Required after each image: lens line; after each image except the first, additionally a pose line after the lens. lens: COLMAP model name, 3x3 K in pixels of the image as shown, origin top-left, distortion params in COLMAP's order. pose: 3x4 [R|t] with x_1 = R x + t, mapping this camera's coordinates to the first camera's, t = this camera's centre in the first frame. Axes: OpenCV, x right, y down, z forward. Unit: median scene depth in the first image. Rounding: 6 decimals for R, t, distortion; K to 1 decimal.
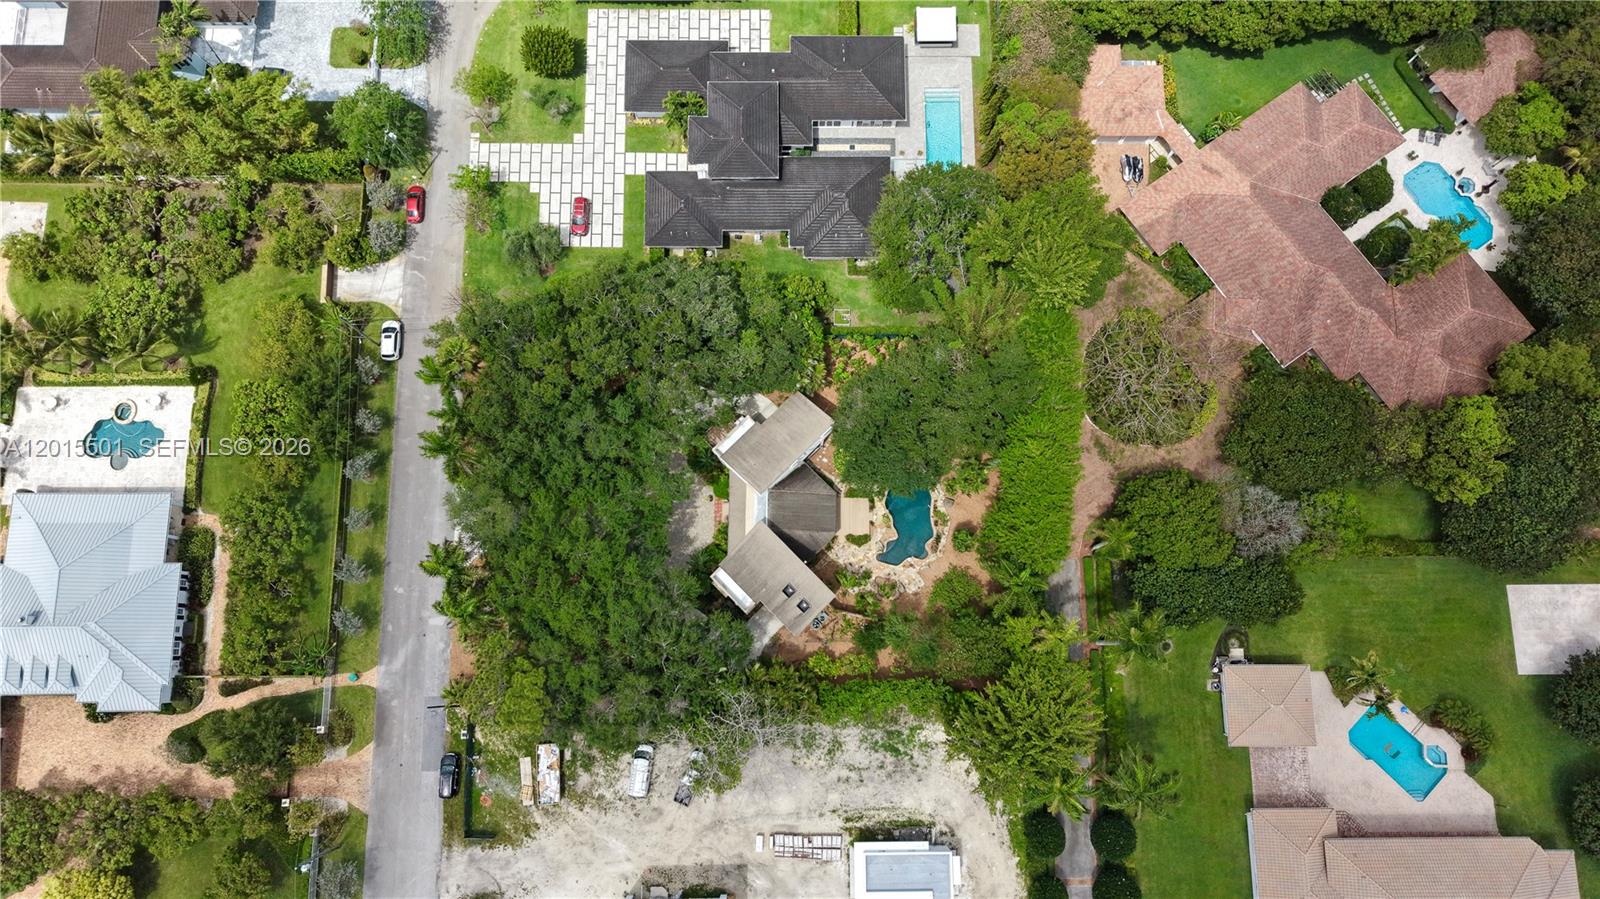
lens RADIAL K [[1076.0, 0, 800.0], [0, 1076.0, 449.5], [0, 0, 1]] dist [0.044647, -0.057181]
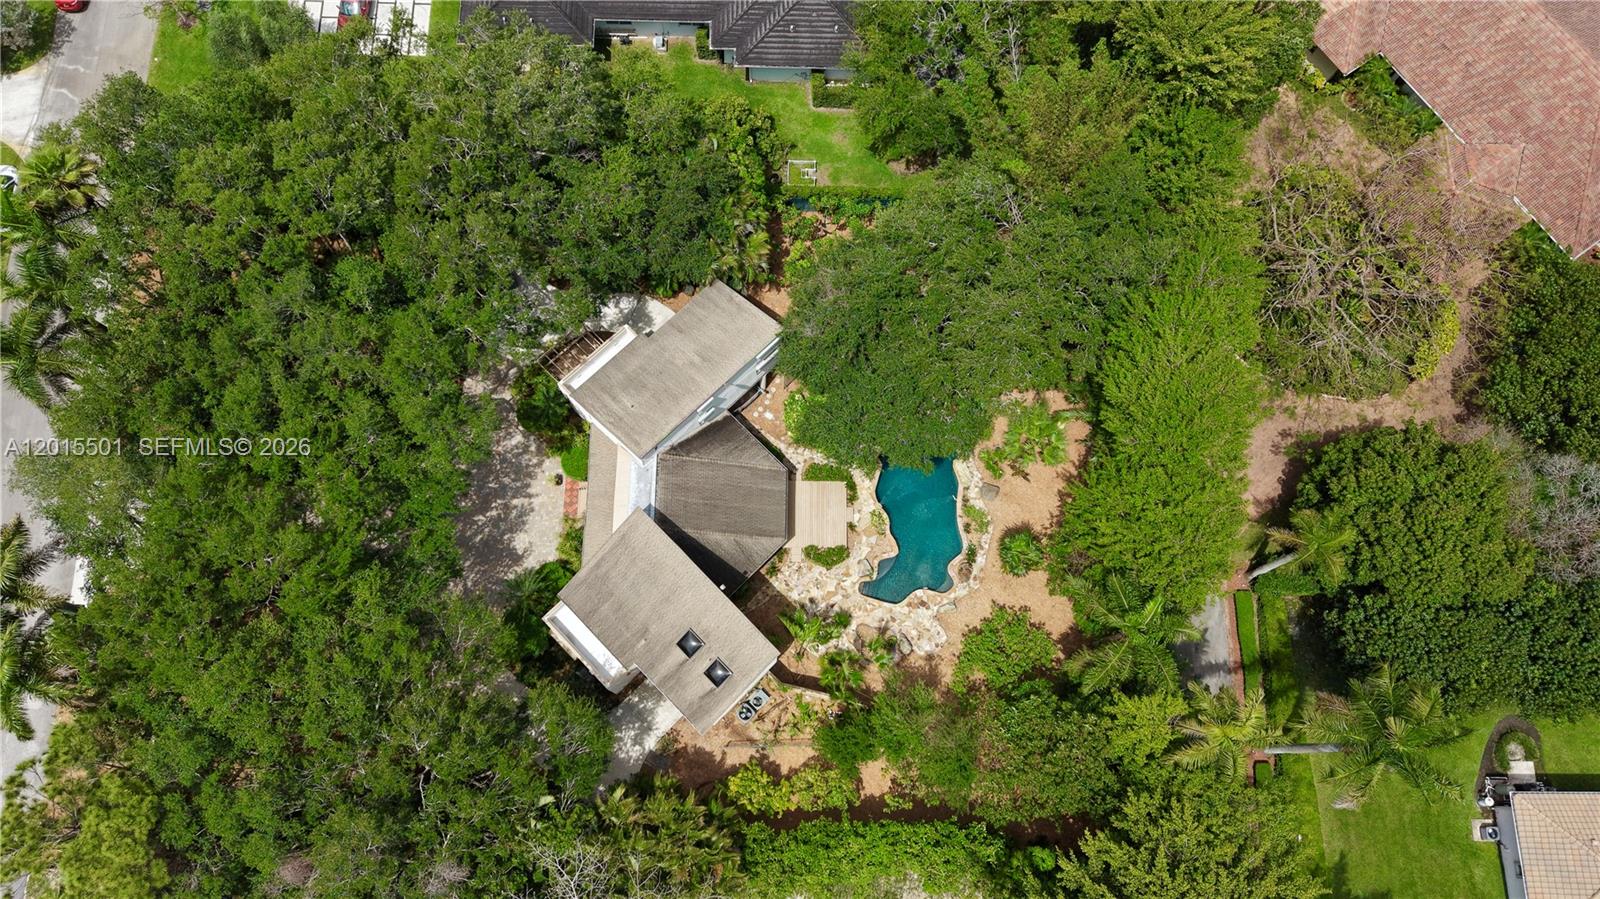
lens RADIAL K [[1163.9, 0, 811.3], [0, 1163.9, 444.4], [0, 0, 1]] dist [0.015085, -0.003109]
pose [[0.999718, 0.009608, 0.021694, 0.033799], [-0.007749, 0.996418, -0.084210, 0.078637], [-0.022426, 0.084018, 0.996212, 0.414910]]
